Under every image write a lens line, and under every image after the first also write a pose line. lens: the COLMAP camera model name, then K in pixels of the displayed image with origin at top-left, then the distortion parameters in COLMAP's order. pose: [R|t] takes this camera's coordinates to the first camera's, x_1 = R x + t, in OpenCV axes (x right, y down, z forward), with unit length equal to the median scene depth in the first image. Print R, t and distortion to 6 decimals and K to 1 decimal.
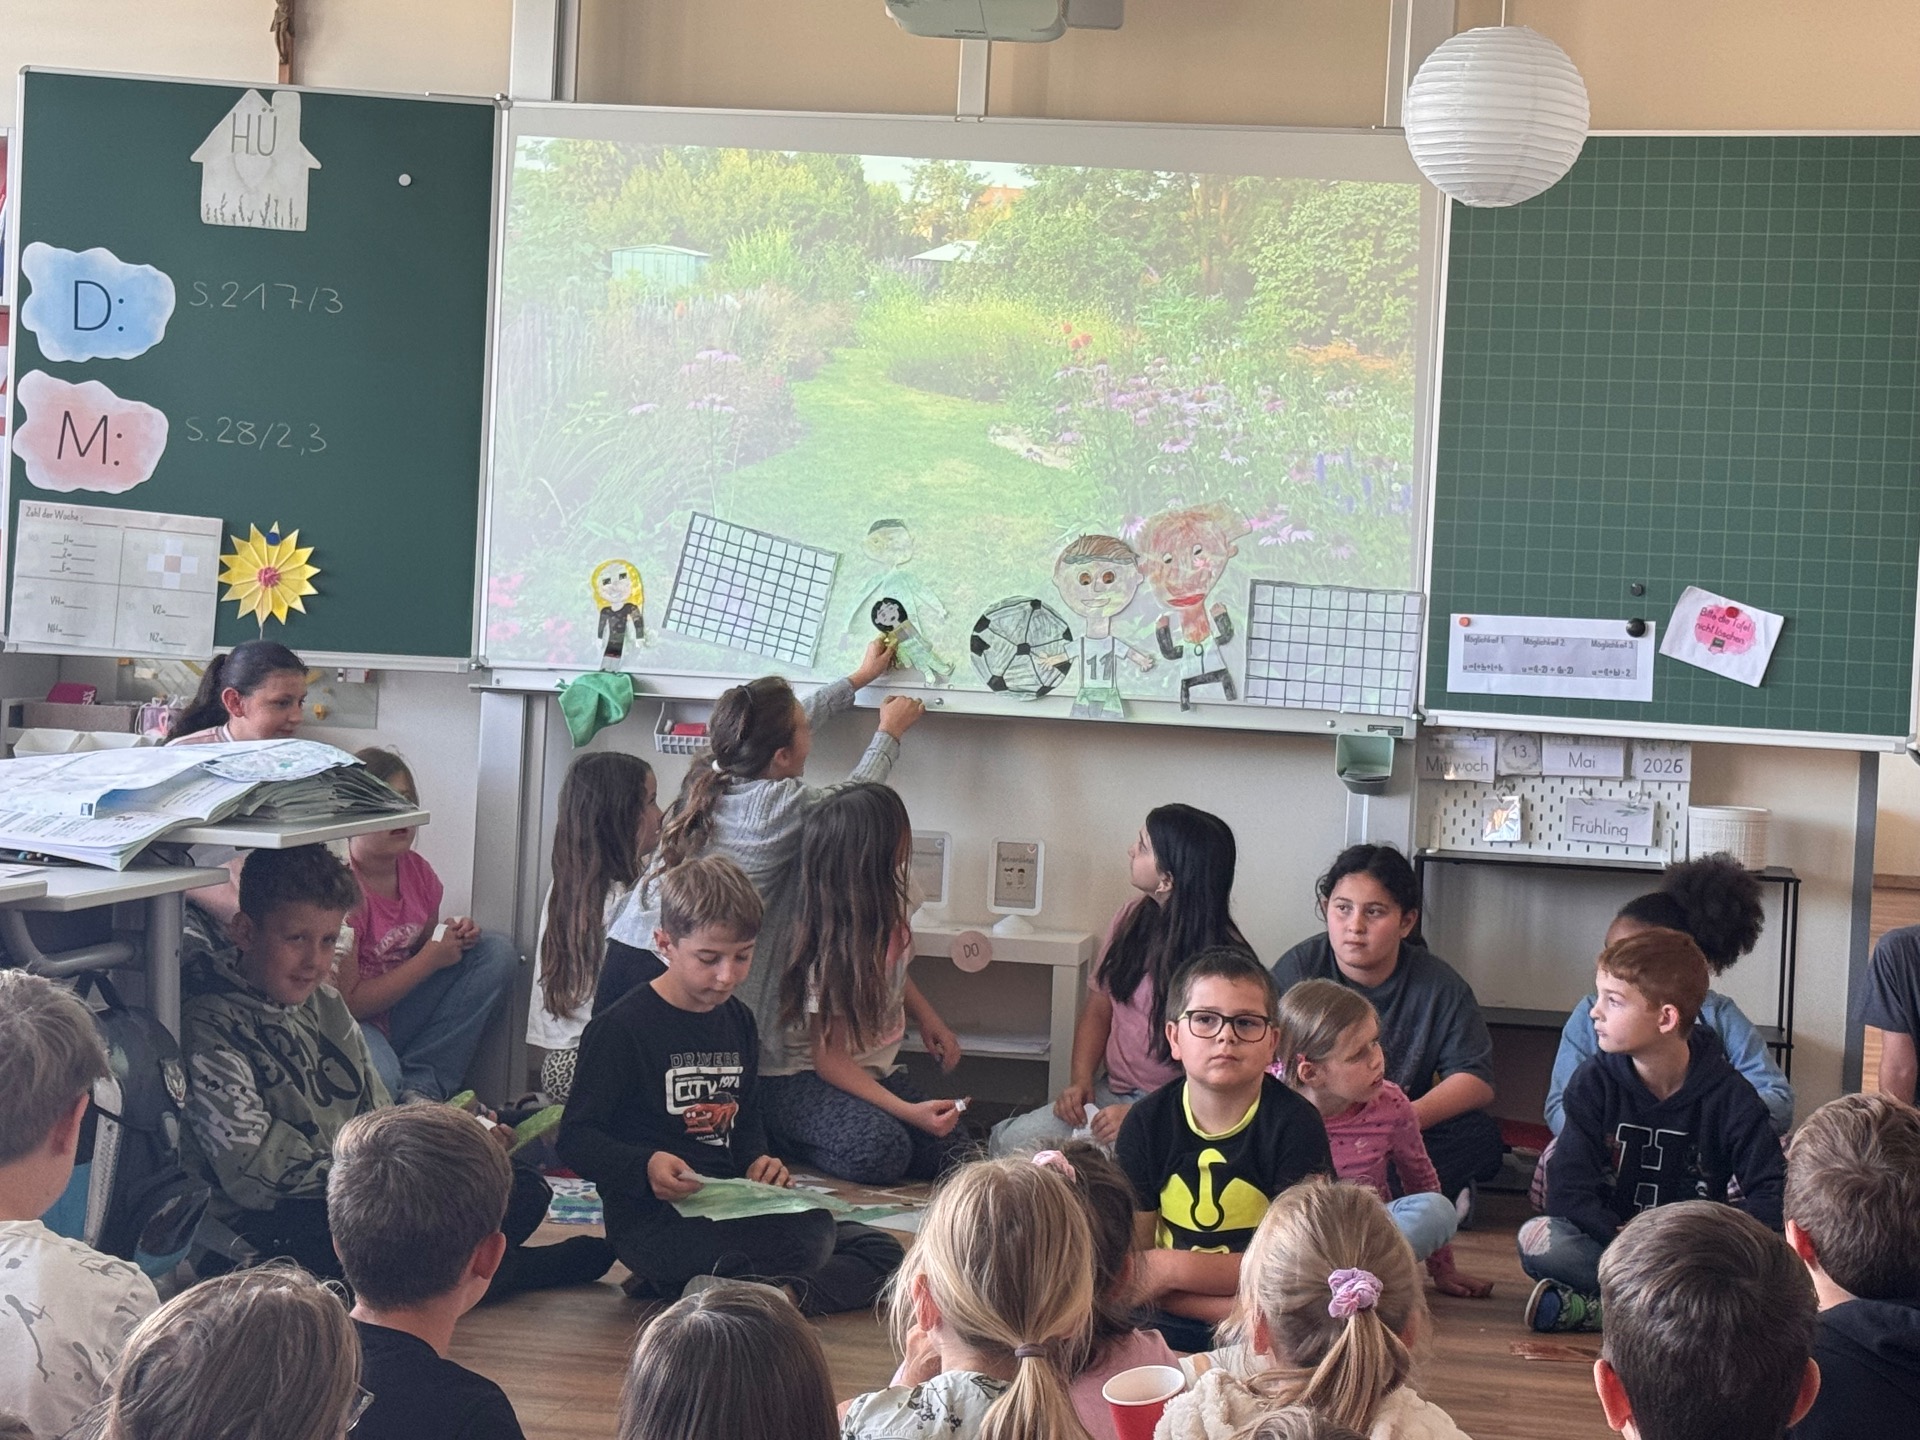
lens RADIAL K [[3649.4, 0, 1005.9], [0, 3649.4, 694.7], [0, 0, 1]] dist [0.128756, 0.000000]
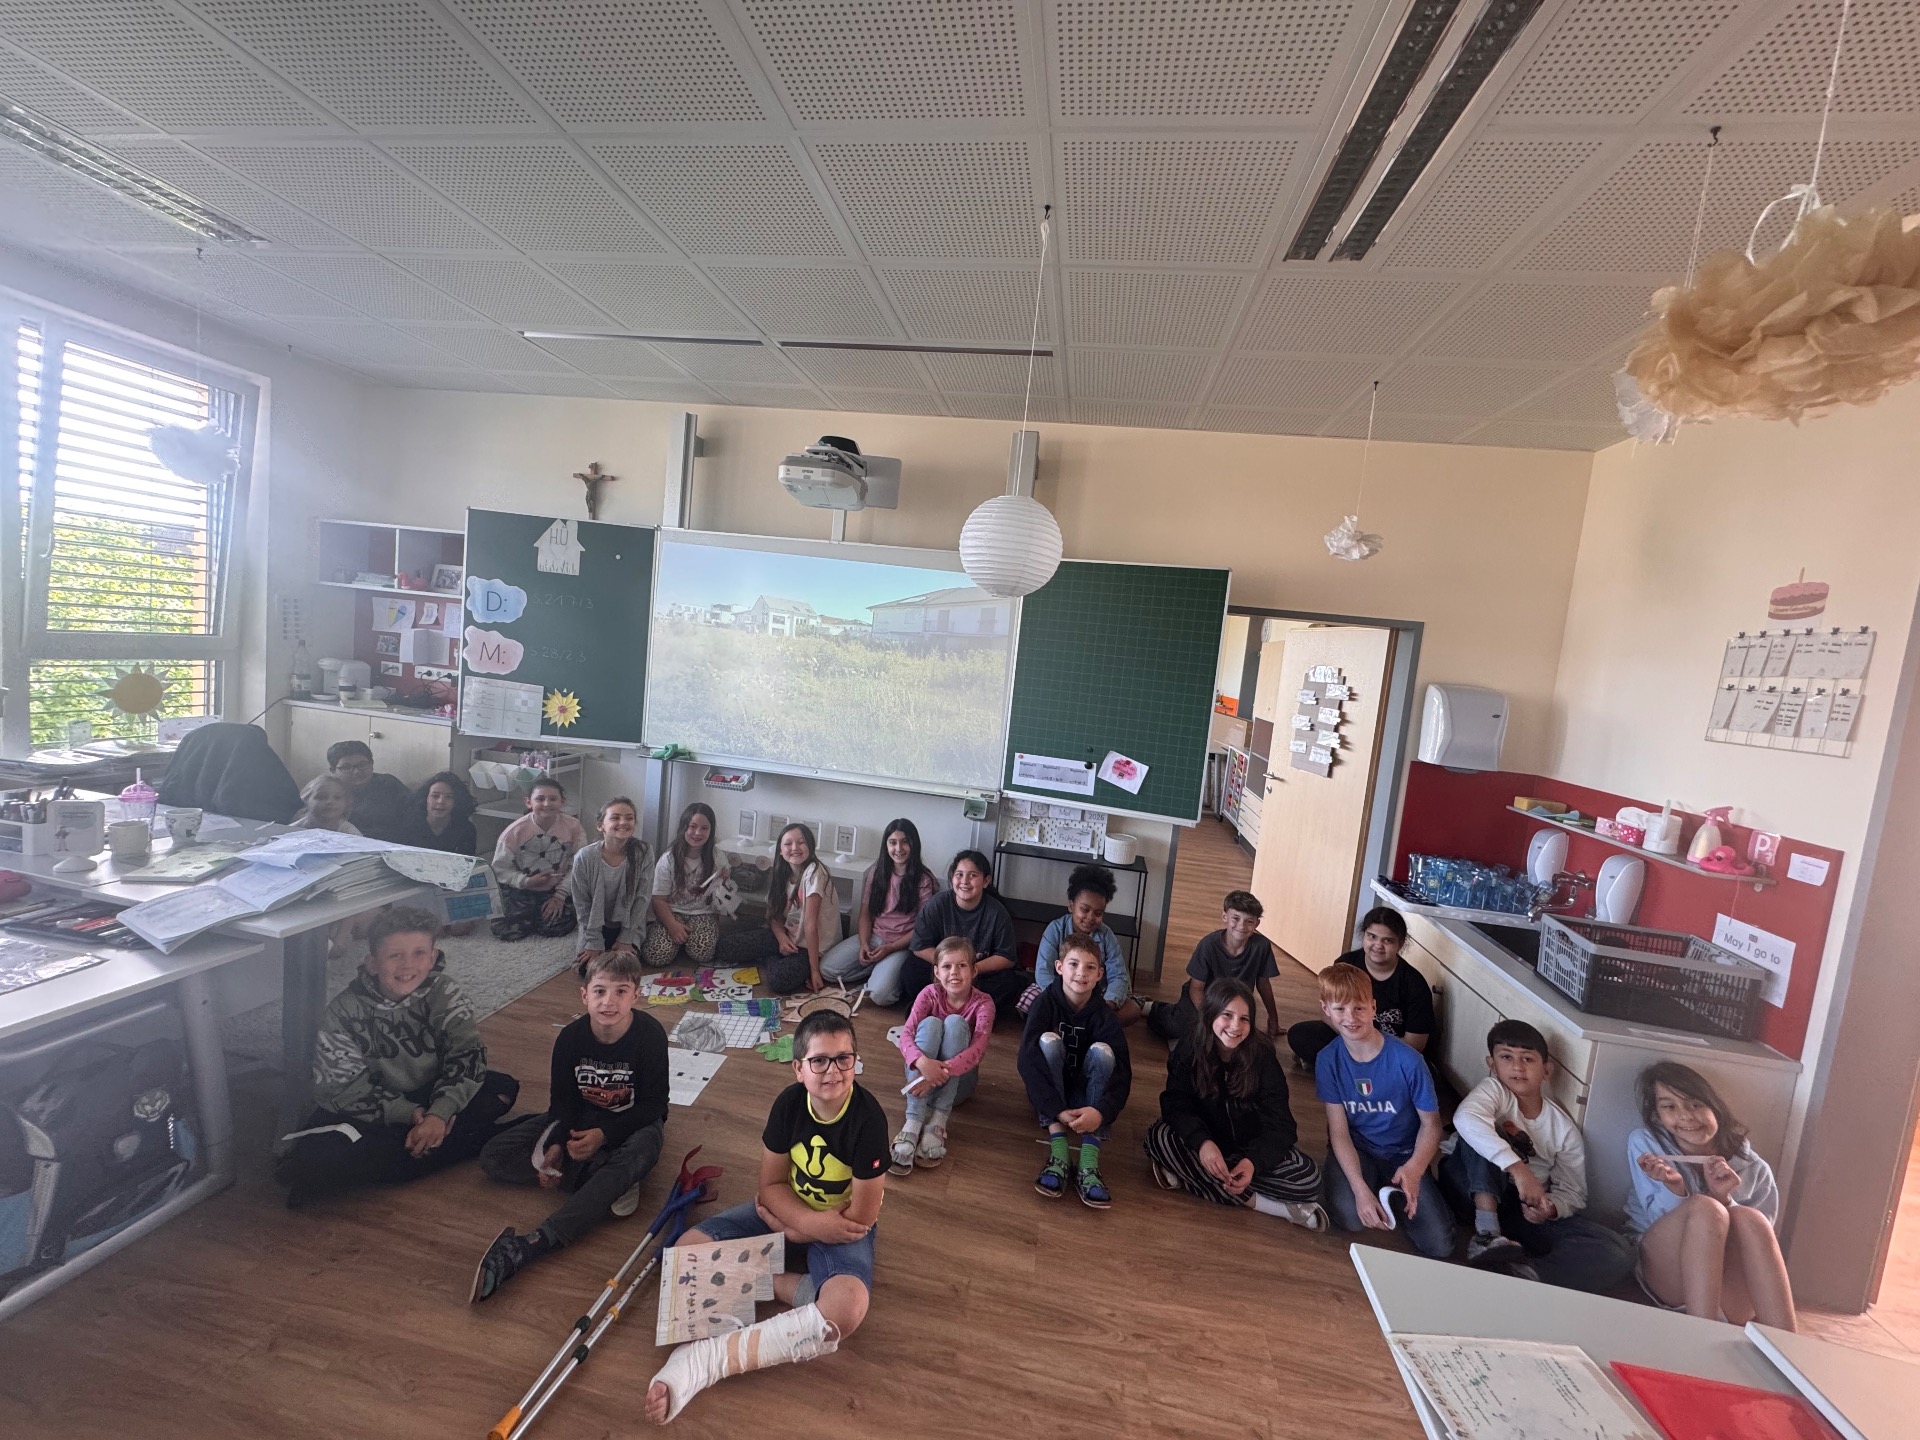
lens RADIAL K [[767.8, 0, 959.6], [0, 767.8, 715.2], [0, 0, 1]] dist [-0.002473, -0.000033]
pose [[0.998769, 0.049267, -0.005686, 0.085724], [-0.048896, 0.997391, 0.053106, -0.073212], [0.008288, -0.052763, 0.998573, 0.480539]]
